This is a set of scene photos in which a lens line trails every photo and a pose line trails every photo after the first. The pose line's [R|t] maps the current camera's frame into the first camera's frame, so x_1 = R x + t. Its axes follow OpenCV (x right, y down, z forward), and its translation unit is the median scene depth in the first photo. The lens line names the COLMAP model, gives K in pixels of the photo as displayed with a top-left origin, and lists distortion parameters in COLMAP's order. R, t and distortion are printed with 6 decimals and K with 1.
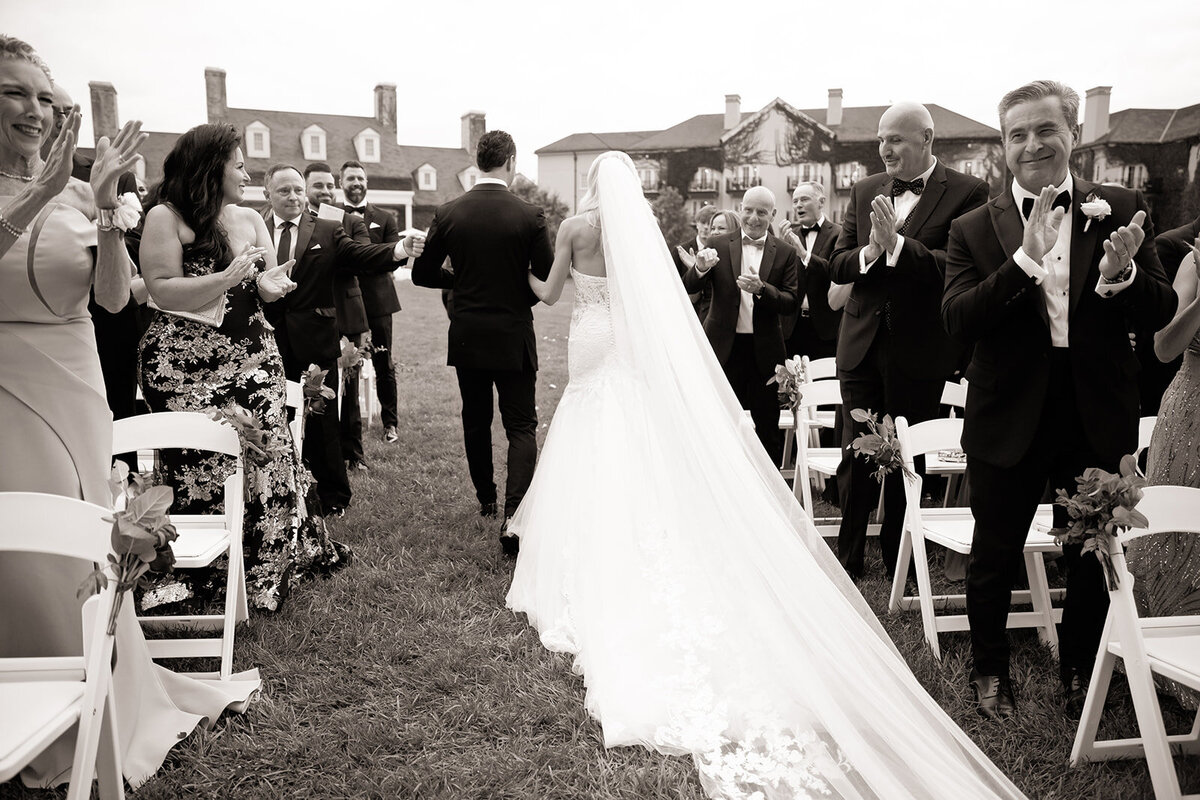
lens RADIAL K [[832.8, 0, 603.0], [0, 832.8, 399.1], [0, 0, 1]] dist [-0.087485, 0.048580]
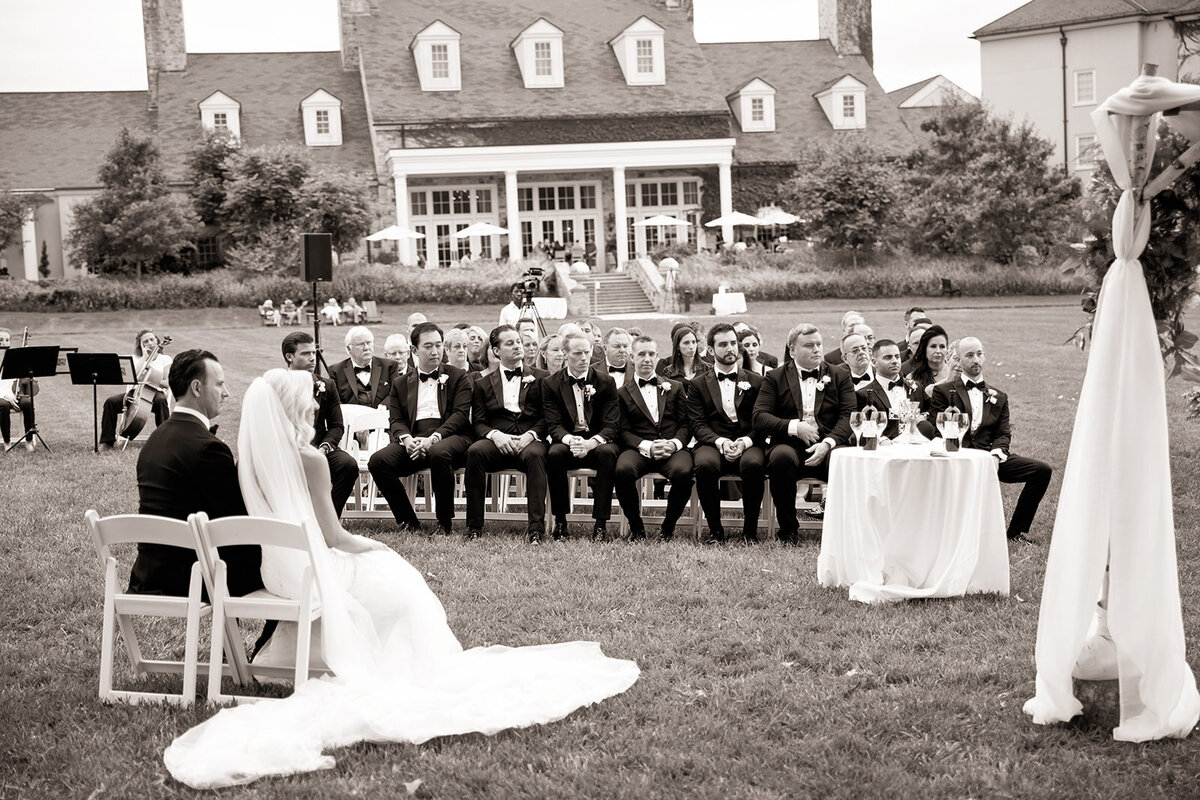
lens RADIAL K [[1912.4, 0, 601.0], [0, 1912.4, 403.8], [0, 0, 1]] dist [0.136449, 0.000000]
pose [[0.963742, -0.032807, -0.264812, -0.001940], [0.009378, 0.995964, -0.089257, 0.014513], [0.266672, 0.083538, 0.960160, -0.133513]]
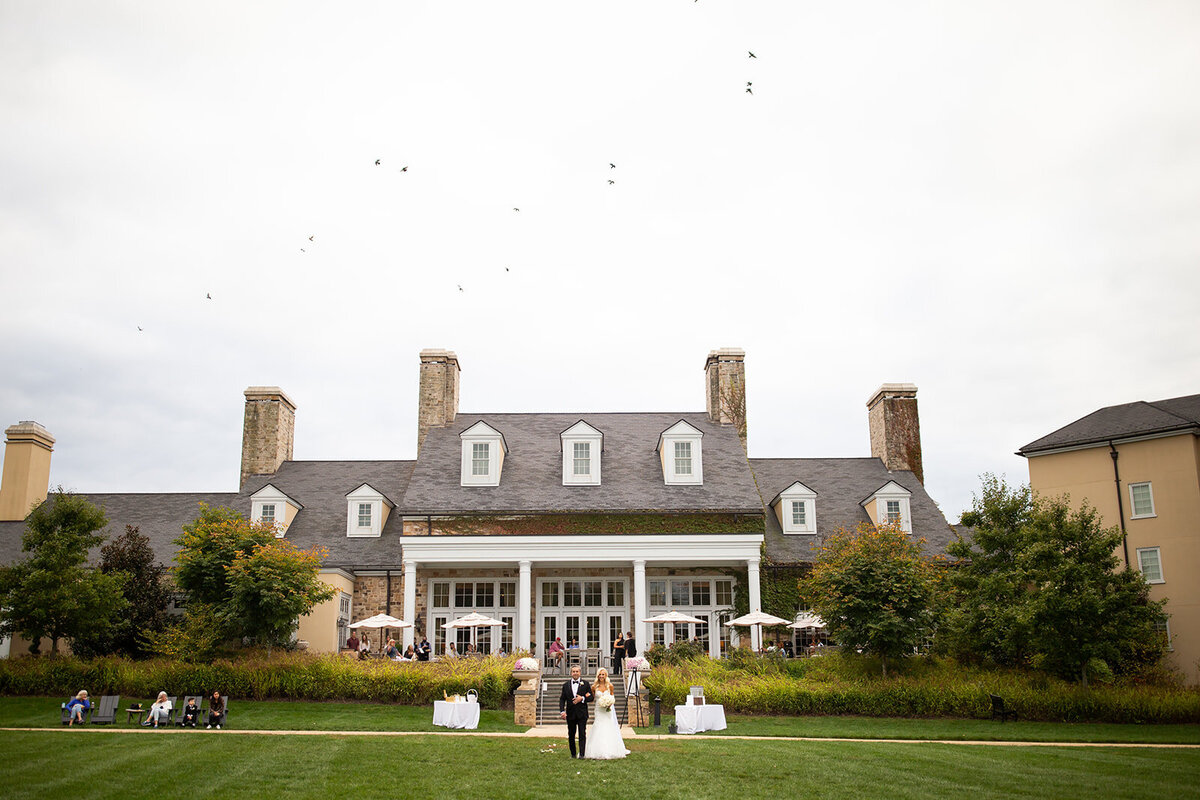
lens RADIAL K [[1168.6, 0, 597.2], [0, 1168.6, 395.6], [0, 0, 1]] dist [-0.004938, 0.000000]
pose [[0.908385, -0.113513, -0.402432, -0.032871], [-0.053192, 0.923255, -0.380489, -0.059509], [0.414738, 0.367036, 0.832633, 0.348936]]
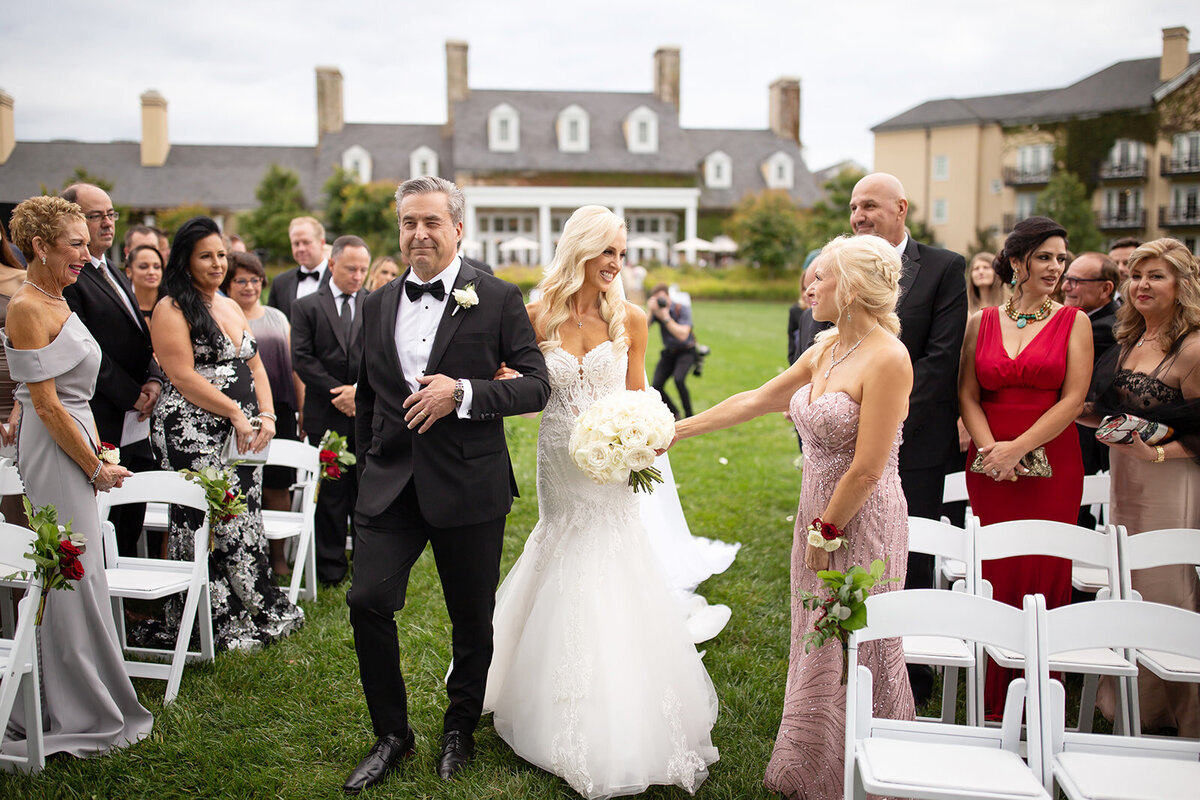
lens RADIAL K [[1168.6, 0, 598.8], [0, 1168.6, 392.4], [0, 0, 1]] dist [-0.004938, 0.000000]
pose [[0.949149, 0.021443, -0.314096, 0.019535], [-0.042770, 0.997211, -0.061167, -0.000721], [0.311909, 0.071490, 0.947419, -0.013379]]
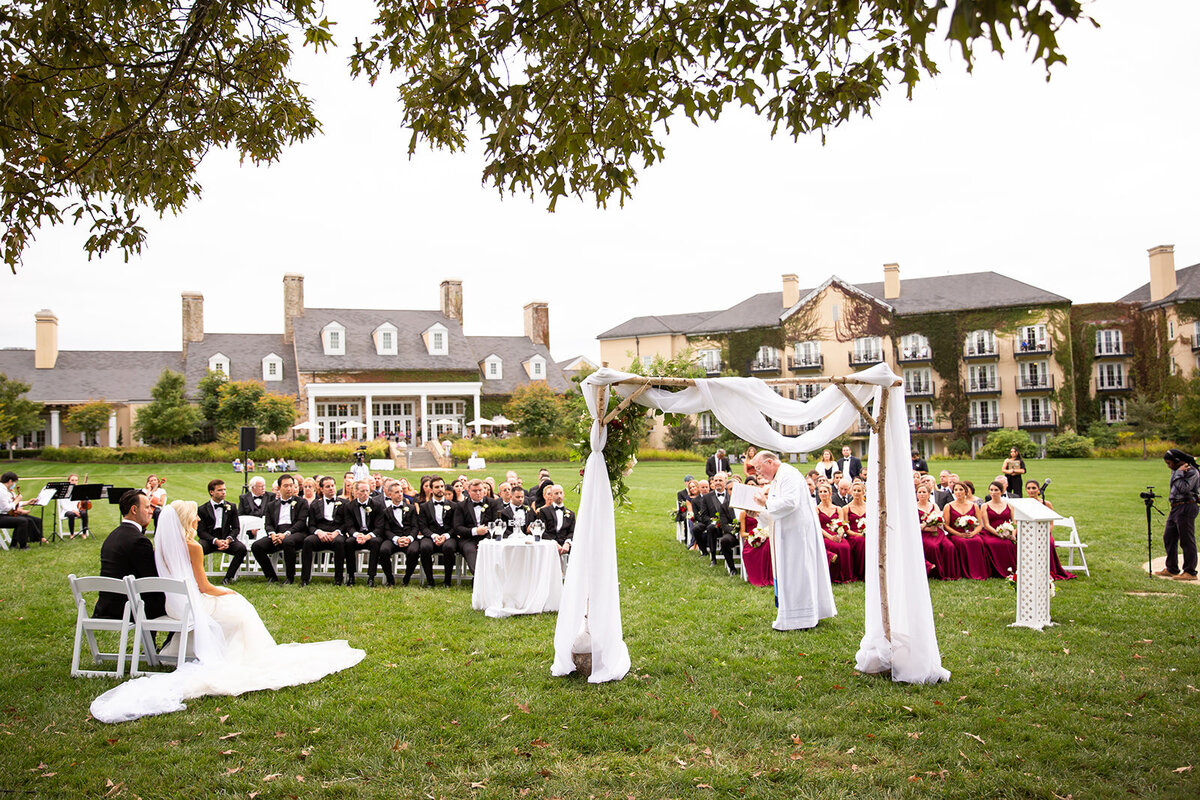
lens RADIAL K [[948.9, 0, 604.5], [0, 948.9, 398.5], [0, 0, 1]] dist [-0.078270, 0.084745]
pose [[0.996699, -0.041081, -0.070027, 0.005061], [0.025939, 0.978458, -0.204809, 0.014143], [0.076933, 0.202317, 0.976294, -0.133829]]
